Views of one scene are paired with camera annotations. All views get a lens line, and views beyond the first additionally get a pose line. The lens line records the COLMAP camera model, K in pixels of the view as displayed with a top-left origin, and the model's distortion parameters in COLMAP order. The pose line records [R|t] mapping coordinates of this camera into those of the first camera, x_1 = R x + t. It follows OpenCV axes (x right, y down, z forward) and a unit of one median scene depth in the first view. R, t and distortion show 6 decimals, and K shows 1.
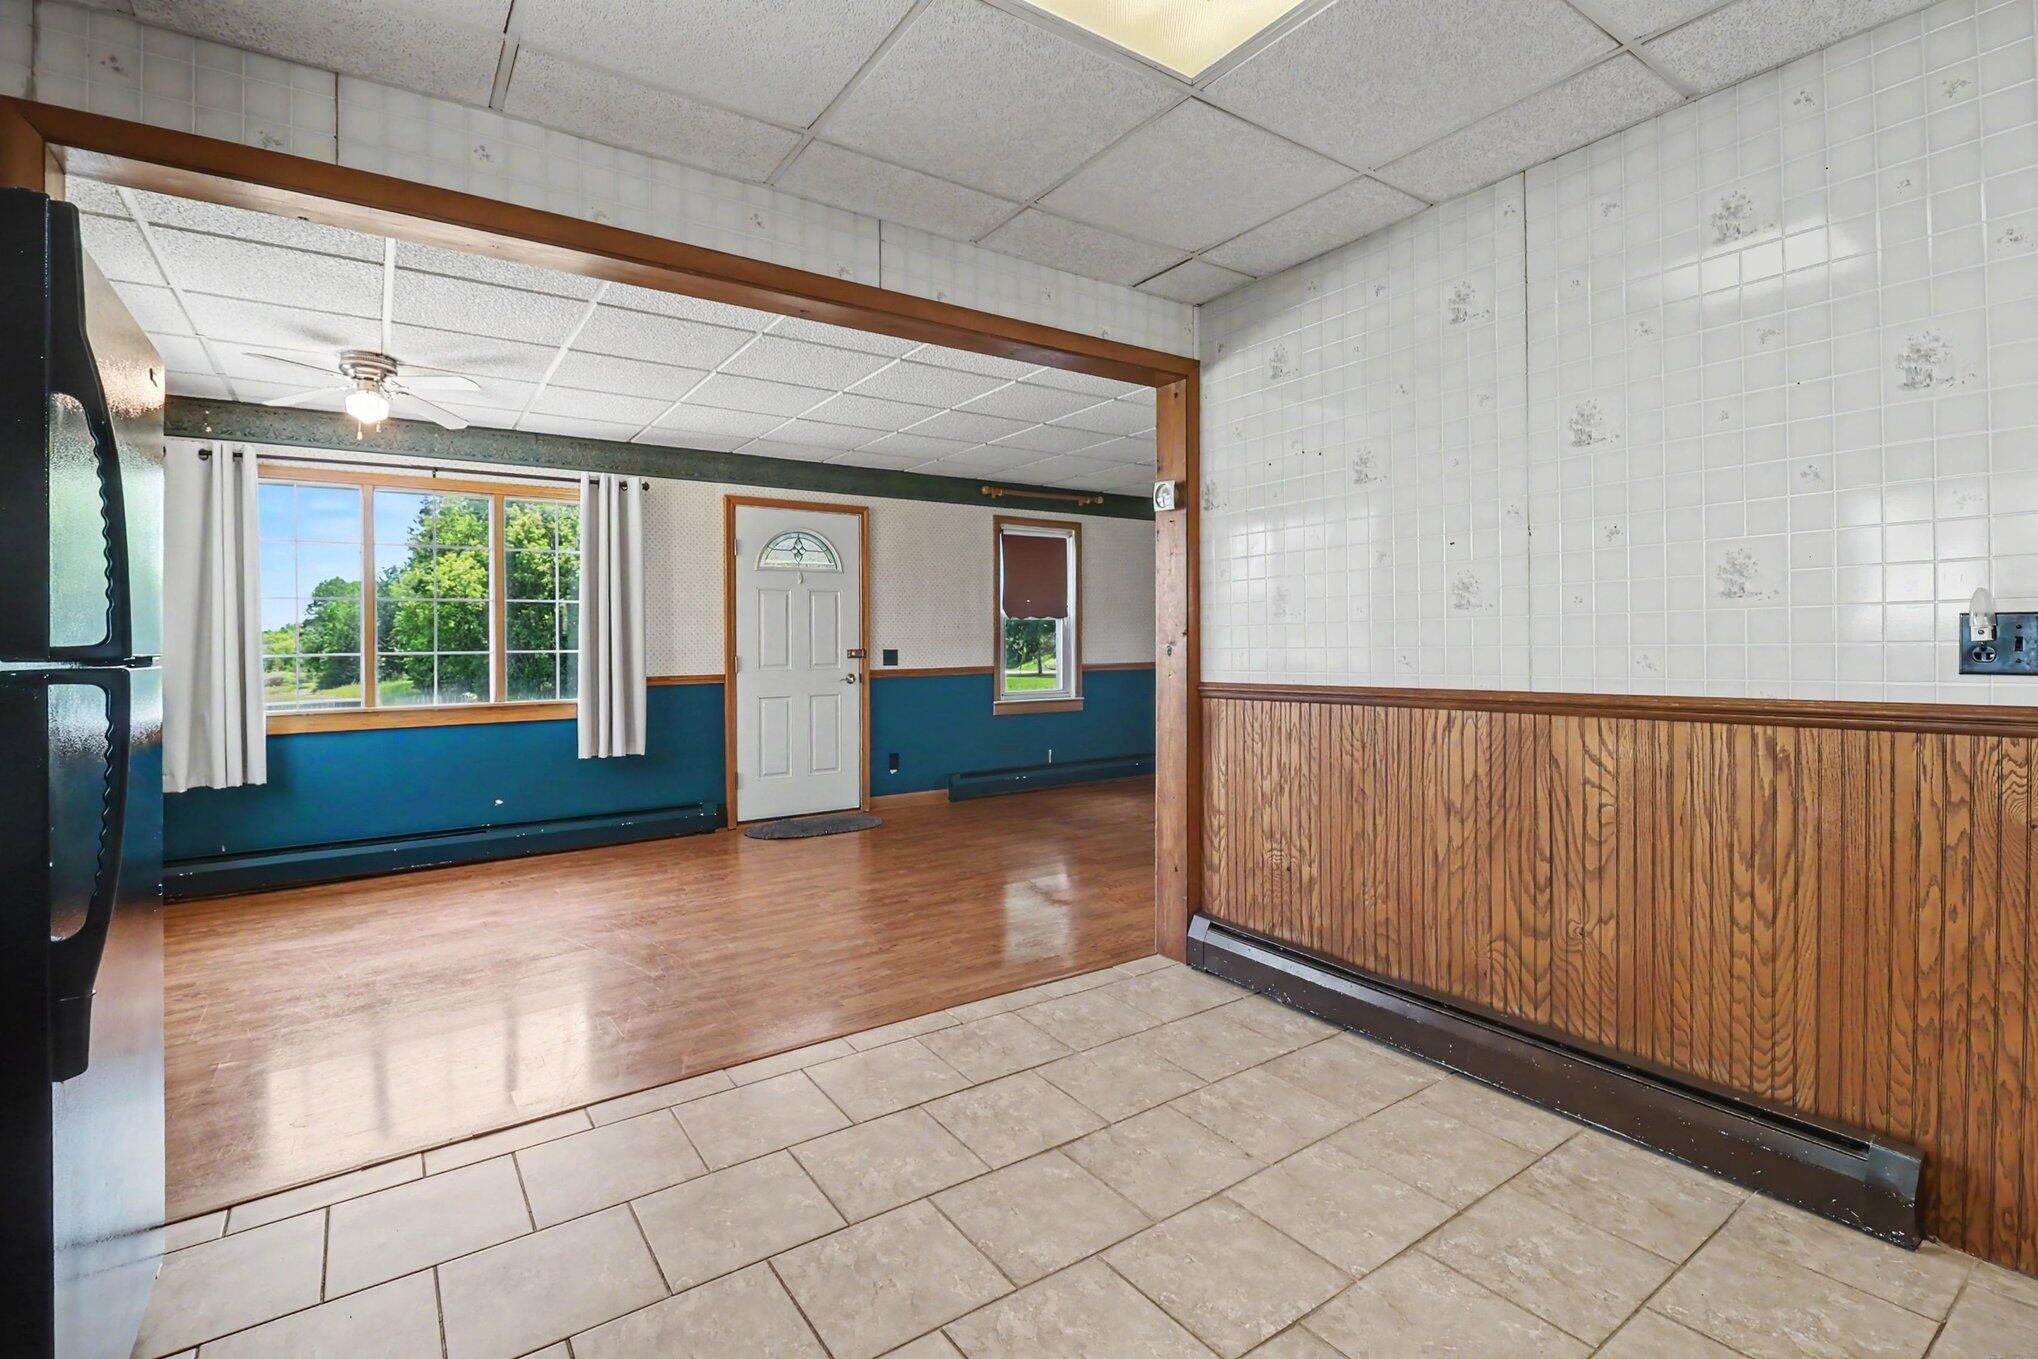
lens RADIAL K [[946.5, 0, 1018.7], [0, 946.5, 659.1], [0, 0, 1]] dist [-0.002814, -0.010677]
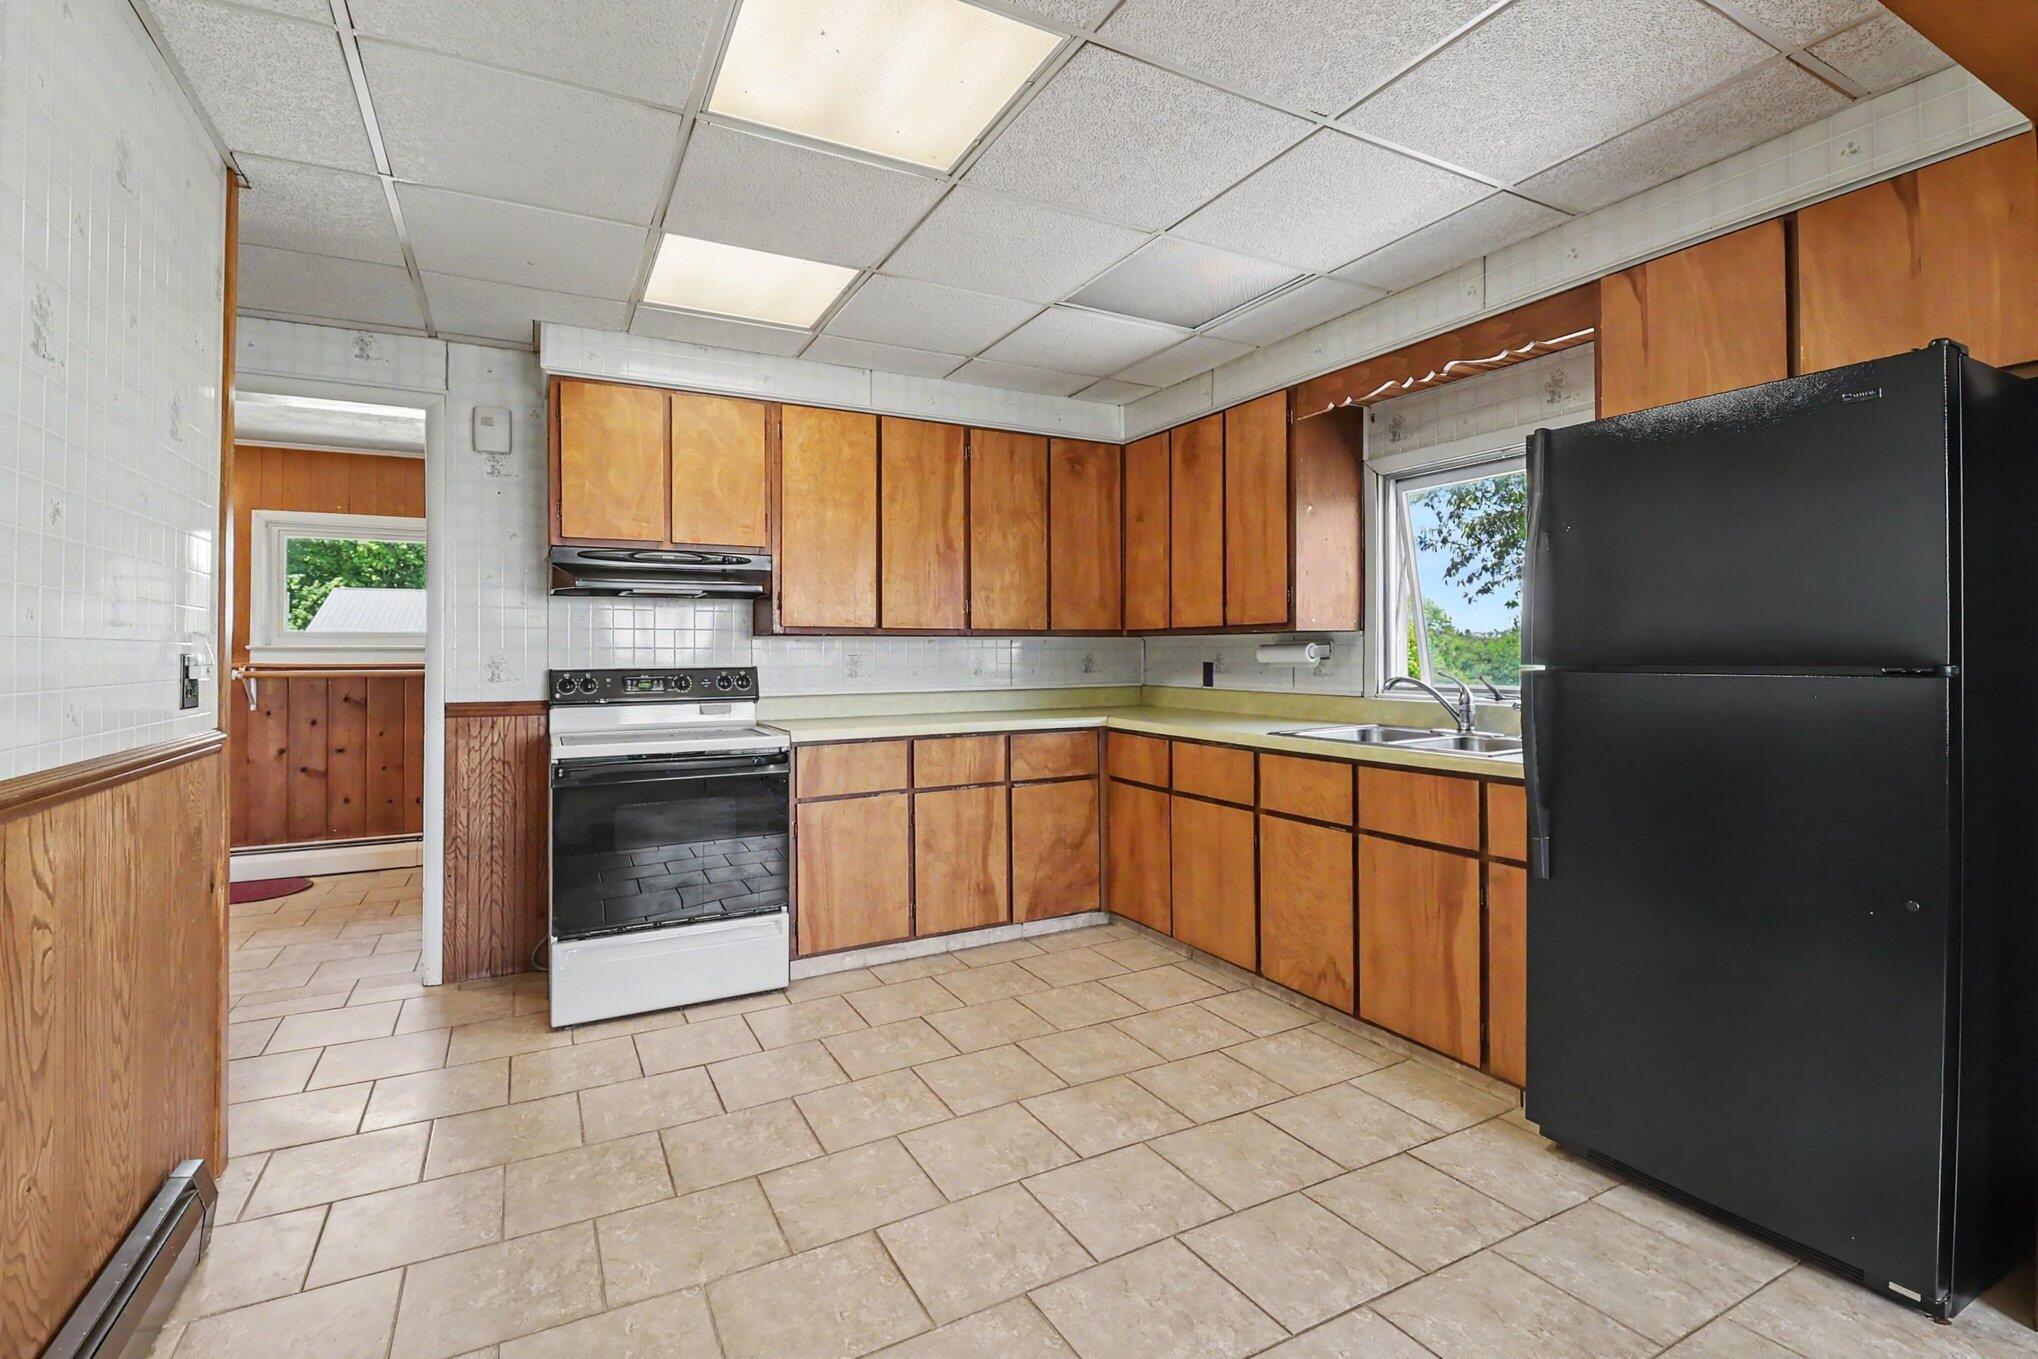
lens RADIAL K [[946.5, 0, 1018.7], [0, 946.5, 659.1], [0, 0, 1]] dist [-0.002814, -0.010677]
pose [[-0.992744, 0.022666, 0.118094, -0.099032], [0.024807, 0.999553, 0.016691, -0.033402], [-0.117663, 0.019499, -0.992862, 1.527150]]
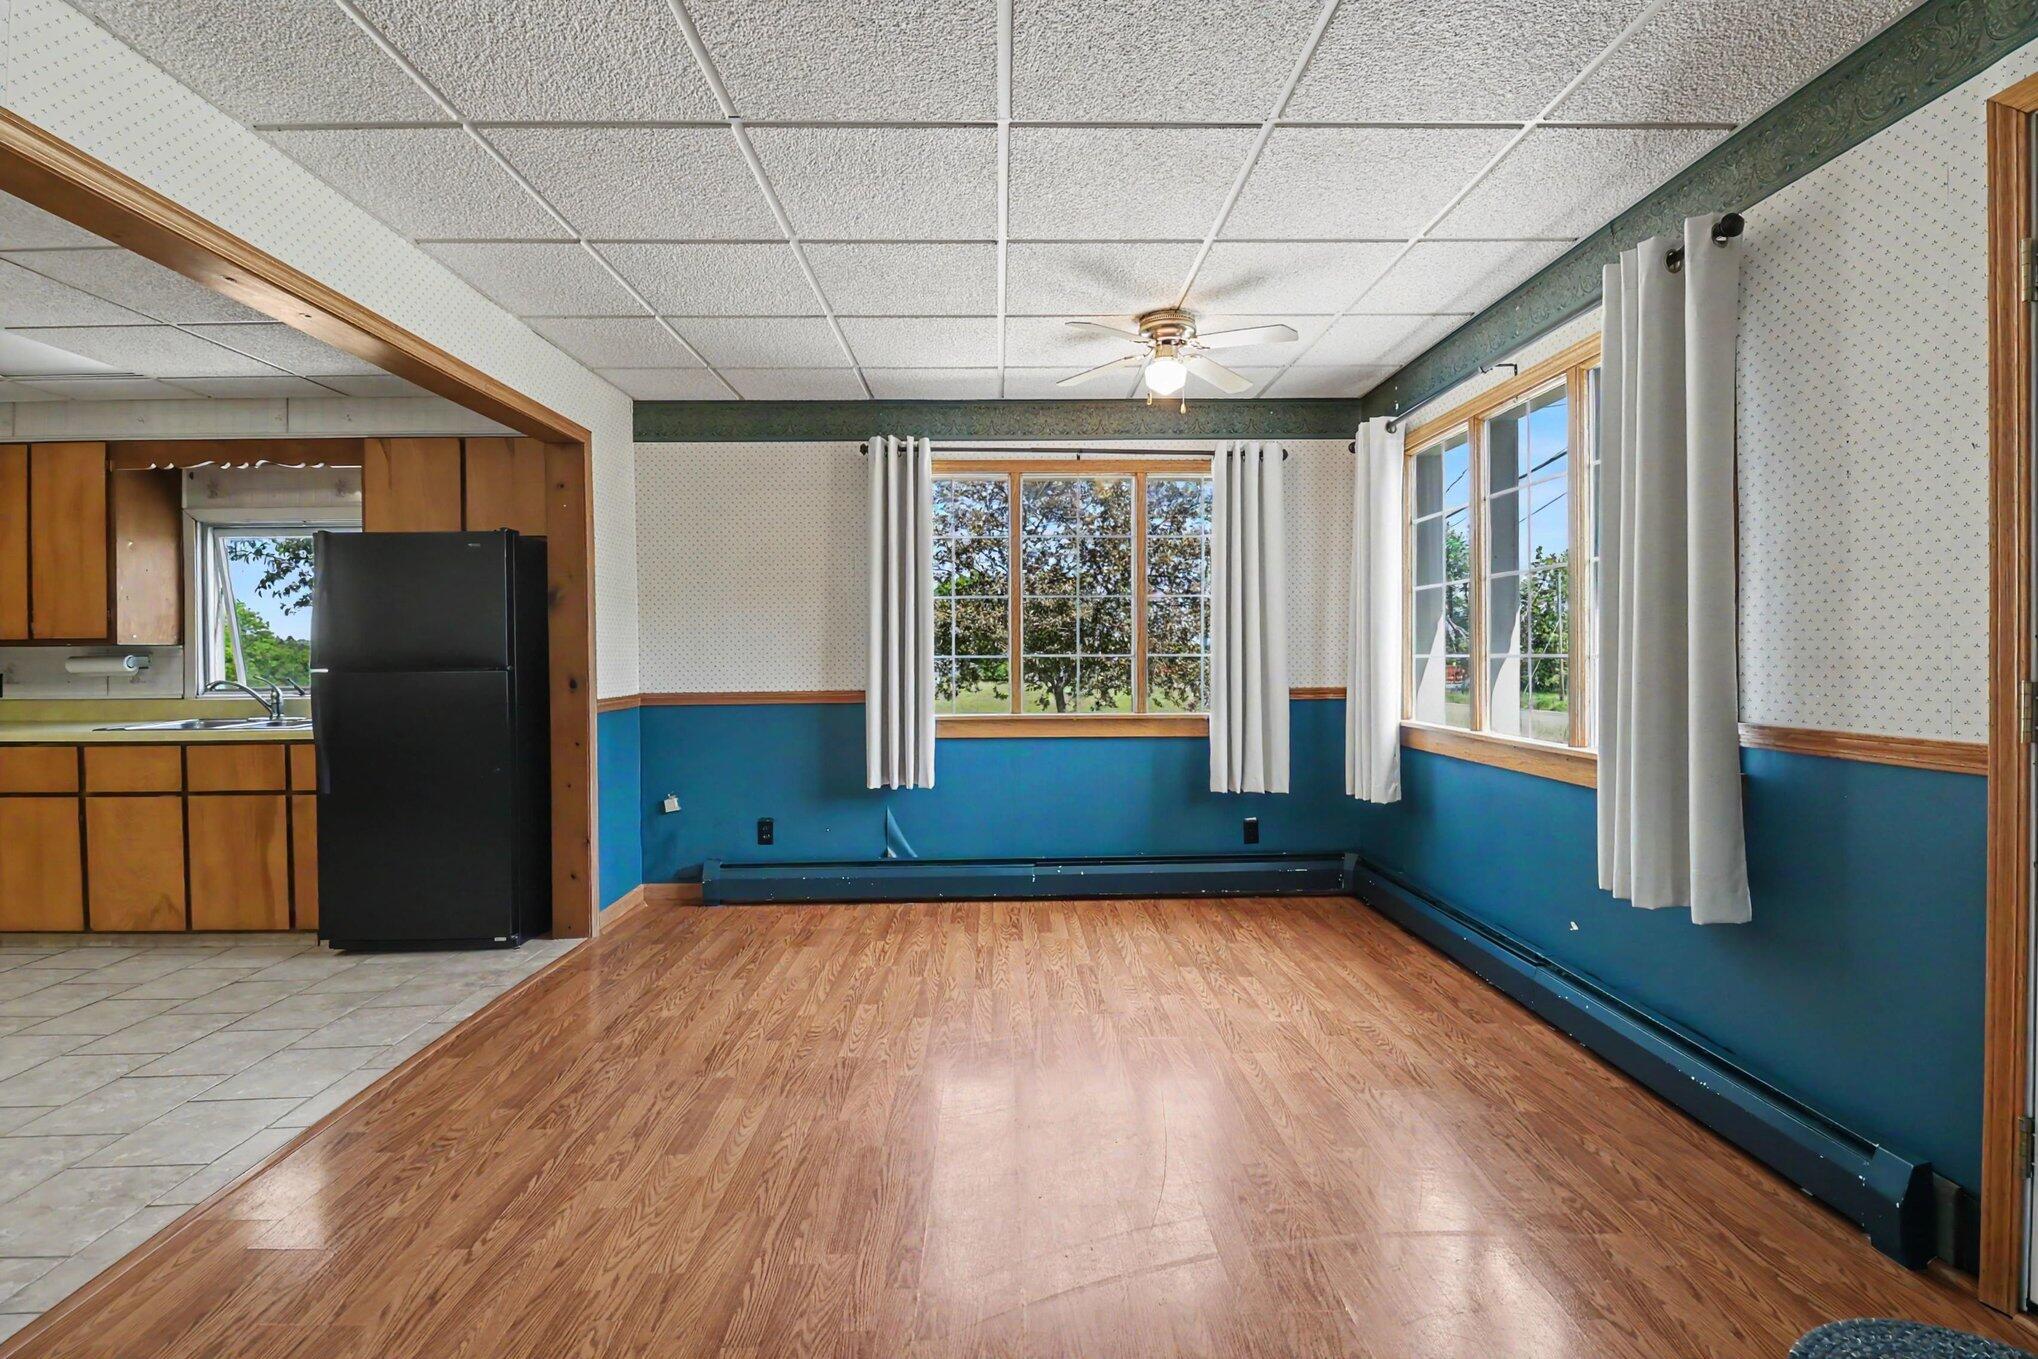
lens RADIAL K [[946.5, 0, 1018.7], [0, 946.5, 659.1], [0, 0, 1]] dist [-0.002814, -0.010677]
pose [[-0.553612, 0.028762, -0.832278, 0.185799], [0.009567, 0.999557, 0.028180, -0.050171], [0.832719, 0.007638, -0.553642, 2.441549]]
